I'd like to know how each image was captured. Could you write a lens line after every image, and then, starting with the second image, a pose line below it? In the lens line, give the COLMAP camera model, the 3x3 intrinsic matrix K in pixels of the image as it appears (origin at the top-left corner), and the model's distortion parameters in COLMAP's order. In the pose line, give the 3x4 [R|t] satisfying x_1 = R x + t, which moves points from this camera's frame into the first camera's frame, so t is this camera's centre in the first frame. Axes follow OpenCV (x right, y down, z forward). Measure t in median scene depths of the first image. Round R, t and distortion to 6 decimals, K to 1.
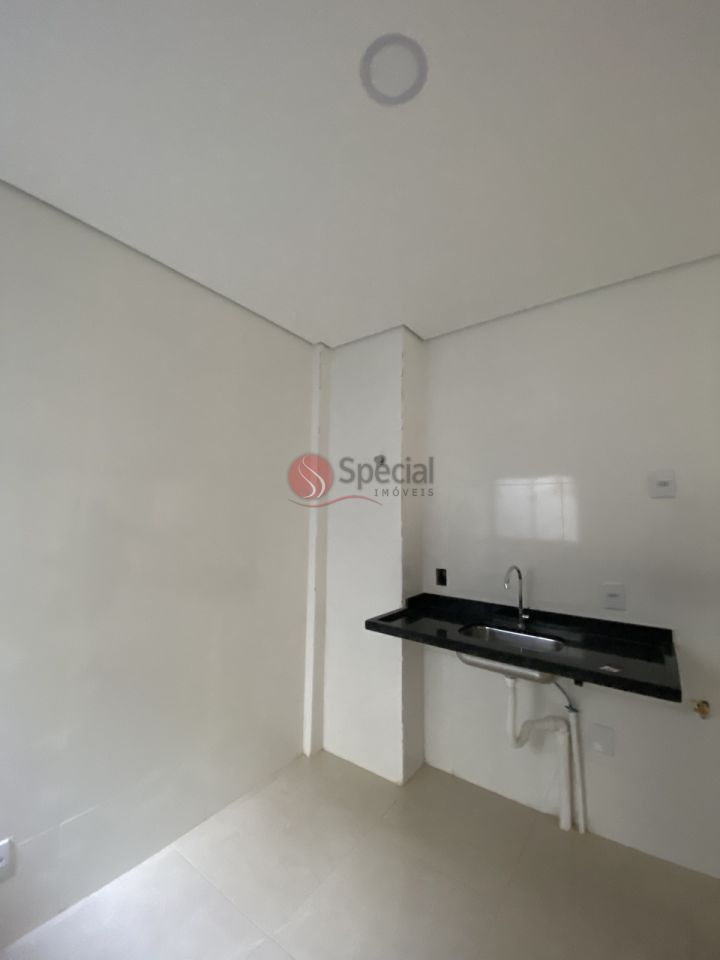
lens RADIAL K [[385.5, 0, 359.7], [0, 385.5, 476.5], [0, 0, 1]] dist [0.028687, -0.026089]
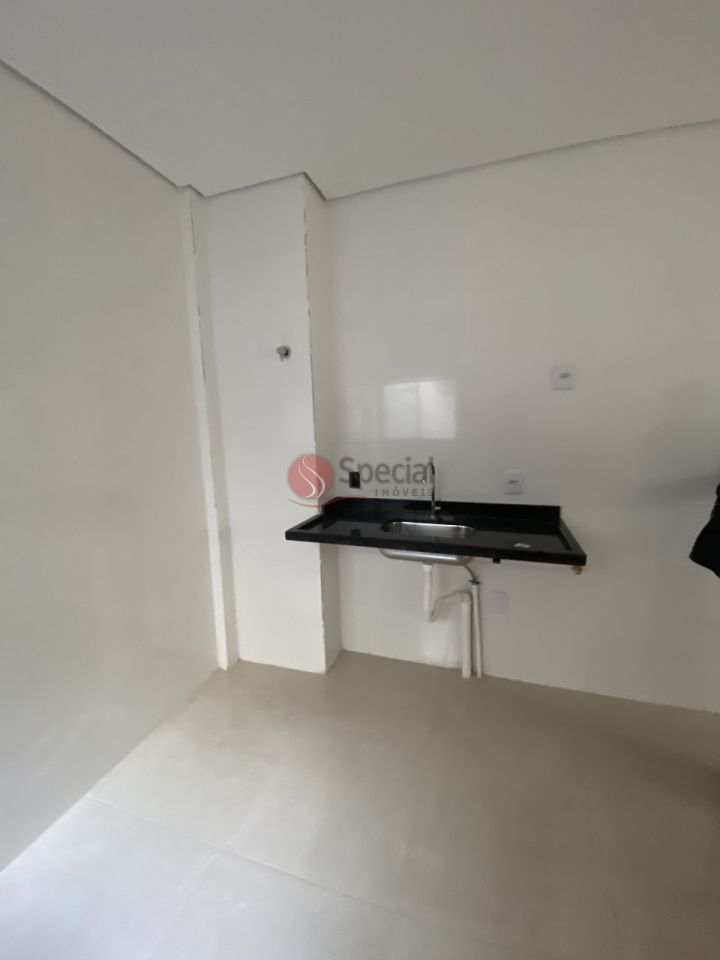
lens RADIAL K [[385.5, 0, 359.7], [0, 385.5, 476.5], [0, 0, 1]] dist [0.028687, -0.026089]
pose [[0.948328, -0.076940, 0.307823, -0.085905], [0.003751, 0.972805, 0.231595, 0.033773], [-0.317270, -0.218473, 0.922827, 0.121248]]
